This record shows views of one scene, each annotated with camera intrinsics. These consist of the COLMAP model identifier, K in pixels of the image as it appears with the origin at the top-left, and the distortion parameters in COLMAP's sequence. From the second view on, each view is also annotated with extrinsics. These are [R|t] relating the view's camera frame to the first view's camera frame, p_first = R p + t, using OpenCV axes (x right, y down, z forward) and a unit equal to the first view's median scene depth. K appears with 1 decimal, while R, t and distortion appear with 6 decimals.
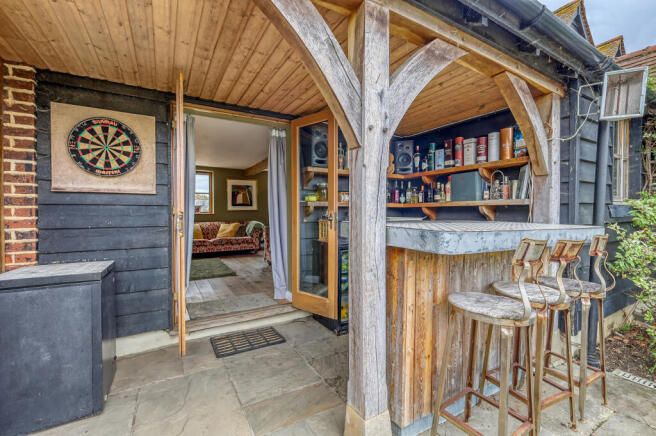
lens RADIAL K [[288.0, 0, 328.0], [0, 288.0, 218.0], [0, 0, 1]] dist [0.000237, 0.000049]
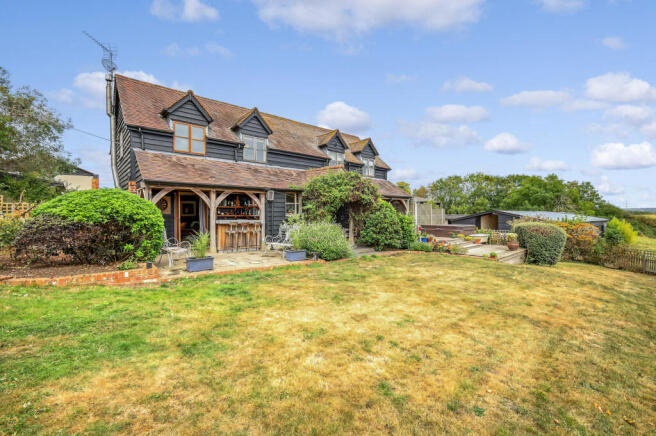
lens RADIAL K [[288.0, 0, 328.0], [0, 288.0, 218.0], [0, 0, 1]] dist [0.000237, 0.000049]
pose [[0.982724, -0.004368, 0.185025, 0.959304], [0.006472, 0.999921, -0.010770, 0.037012], [-0.184964, 0.011782, 0.982675, -3.837515]]
